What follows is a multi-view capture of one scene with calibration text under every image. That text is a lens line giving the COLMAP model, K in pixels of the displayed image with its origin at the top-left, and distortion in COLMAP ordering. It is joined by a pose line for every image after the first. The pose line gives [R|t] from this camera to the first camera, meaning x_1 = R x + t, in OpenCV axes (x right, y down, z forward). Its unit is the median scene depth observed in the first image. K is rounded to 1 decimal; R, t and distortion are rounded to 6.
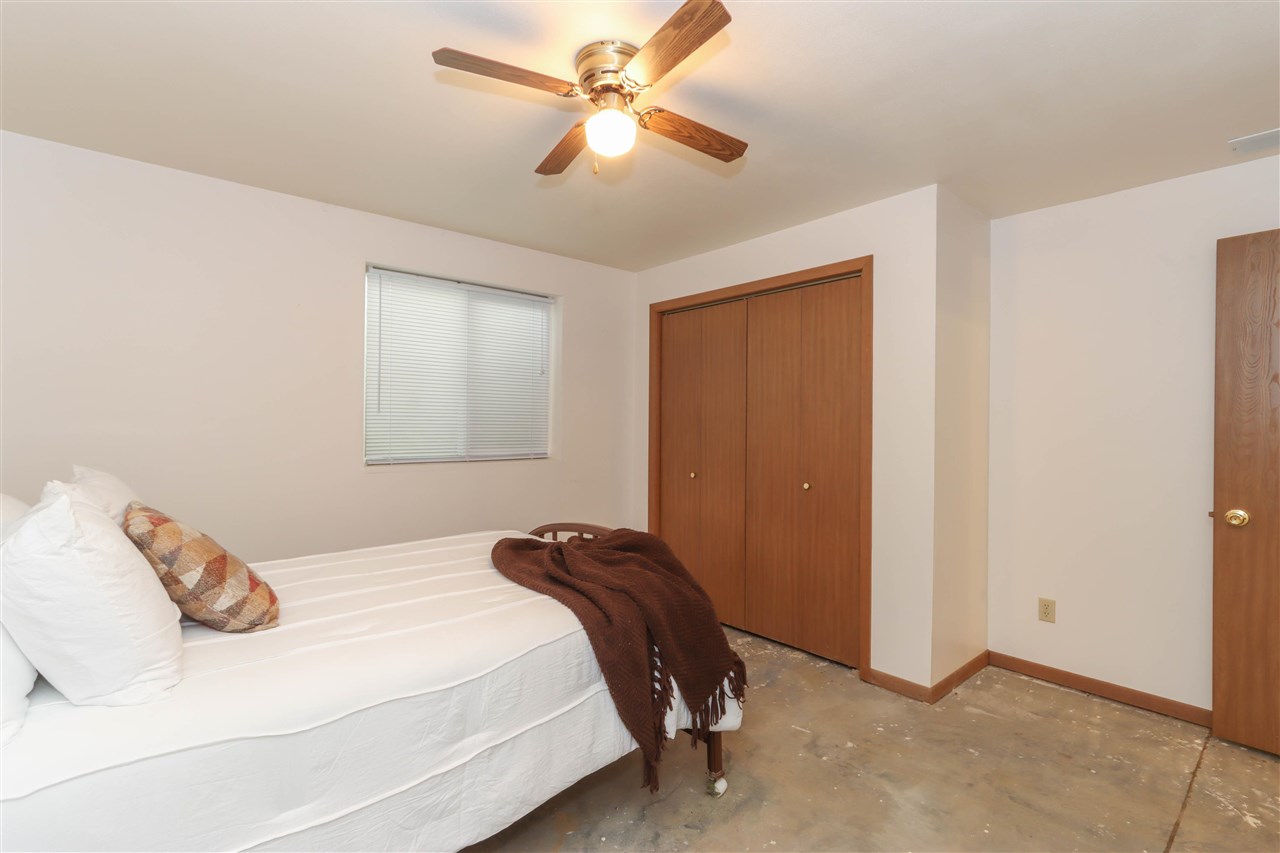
lens RADIAL K [[584.1, 0, 640.0], [0, 584.1, 426.5], [0, 0, 1]] dist [0.000390, 0.000027]
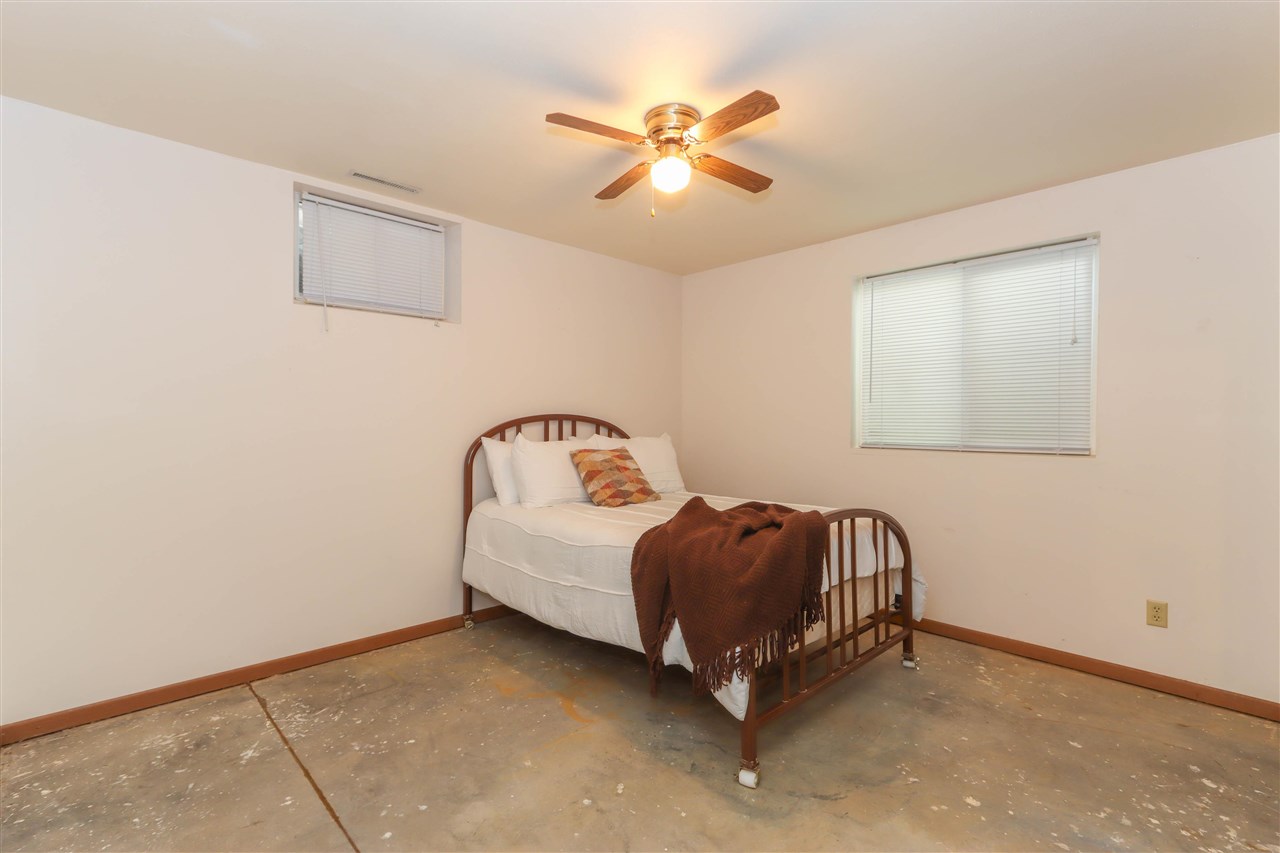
lens RADIAL K [[584.1, 0, 640.0], [0, 584.1, 426.5], [0, 0, 1]] dist [0.000390, 0.000027]
pose [[0.054564, 0.001438, -0.998509, 0.679791], [-0.008596, 0.999963, 0.000971, 0.026711], [0.998473, 0.008530, 0.054574, 0.482680]]
